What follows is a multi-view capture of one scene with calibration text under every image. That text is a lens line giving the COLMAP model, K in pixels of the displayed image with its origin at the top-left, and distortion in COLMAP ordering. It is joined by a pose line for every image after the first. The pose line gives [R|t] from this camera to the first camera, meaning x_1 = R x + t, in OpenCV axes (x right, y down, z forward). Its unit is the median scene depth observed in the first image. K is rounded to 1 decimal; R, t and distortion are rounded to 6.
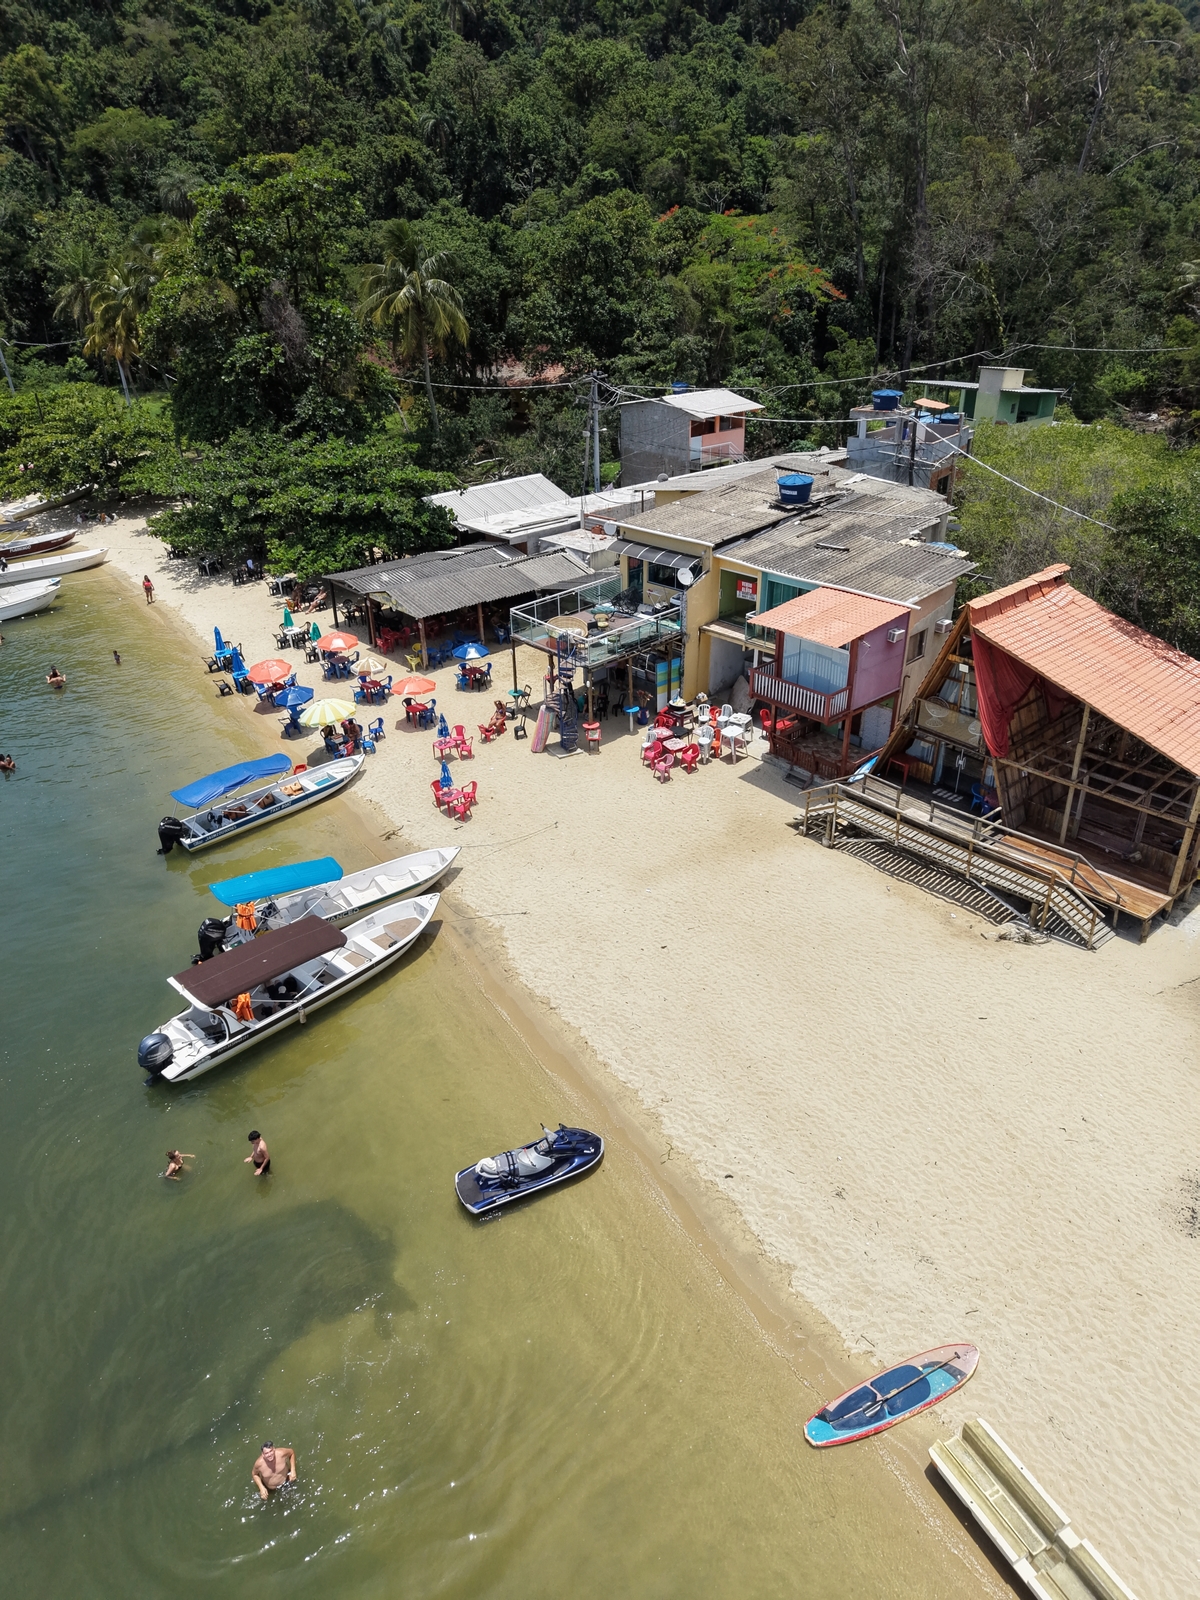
lens RADIAL K [[1078.8, 0, 600.0], [0, 1078.8, 800.0], [0, 0, 1]] dist [0.002432, -0.001750]
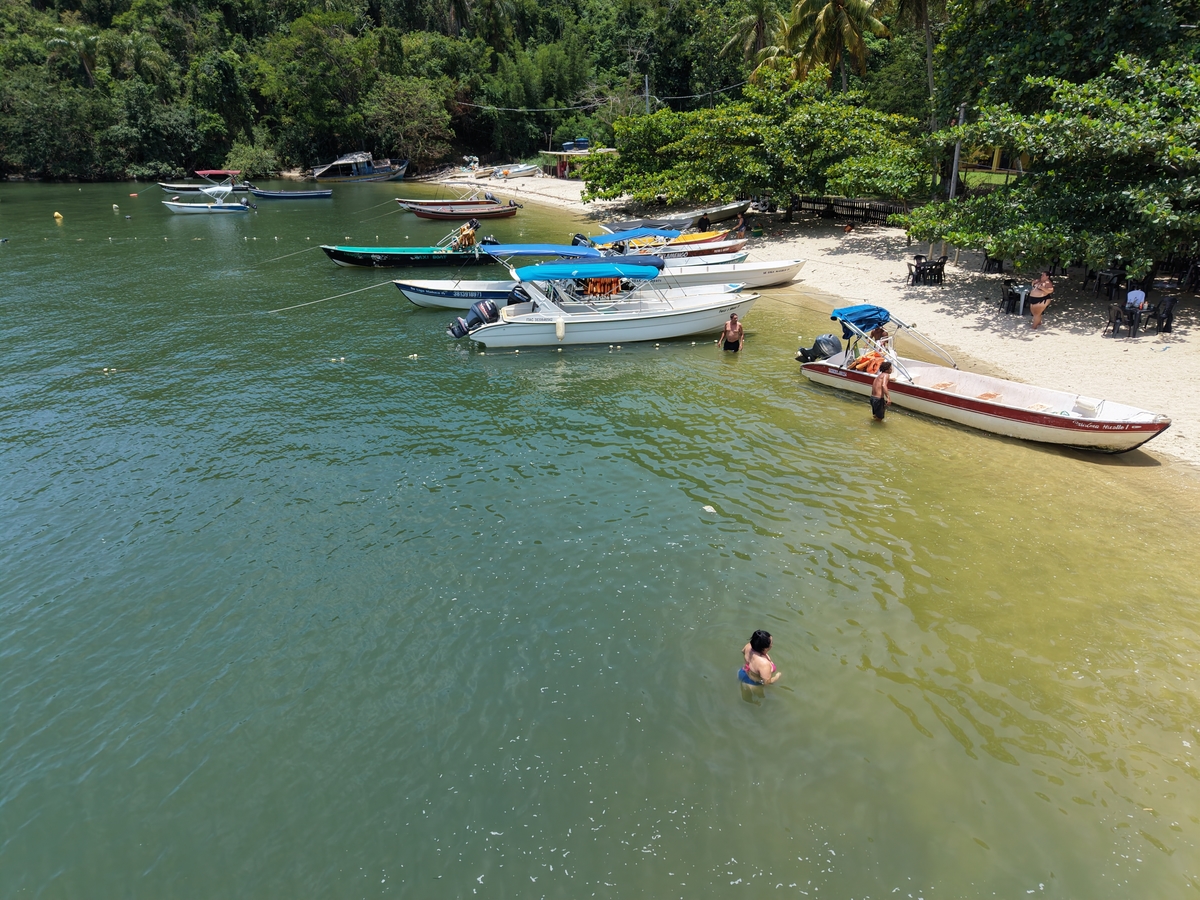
lens RADIAL K [[809.1, 0, 600.0], [0, 809.1, 450.0], [0, 0, 1]] dist [0.002432, -0.001750]
pose [[0.887062, 0.192399, -0.419646, -0.386373], [-0.238263, 0.969395, -0.059202, -0.075843], [0.395413, 0.152502, 0.905755, 0.607464]]
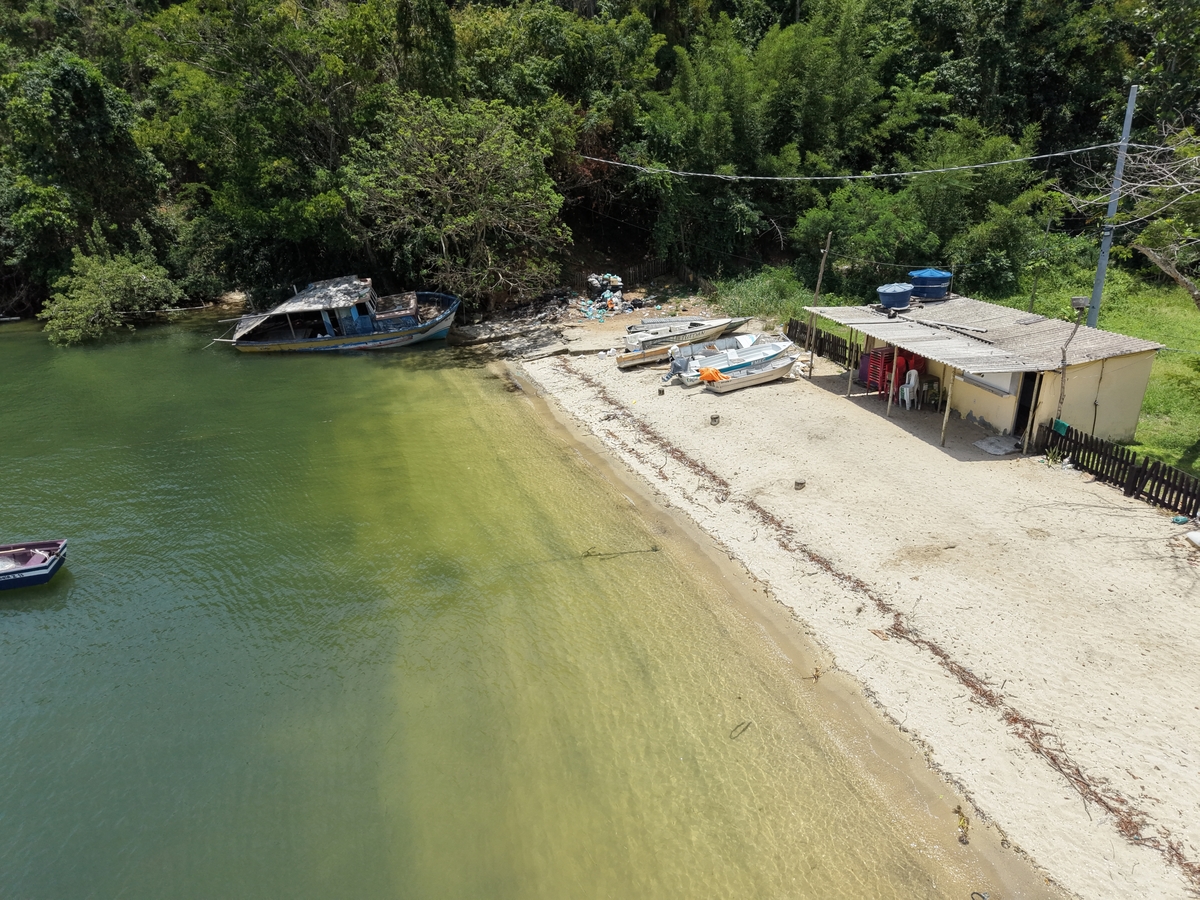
lens RADIAL K [[809.1, 0, 600.0], [0, 809.1, 450.0], [0, 0, 1]] dist [0.002432, -0.001750]
pose [[0.809633, 0.224592, -0.542266, -0.994075], [-0.294394, 0.954664, -0.044150, -0.503402], [0.507766, 0.195386, 0.839046, 1.314343]]
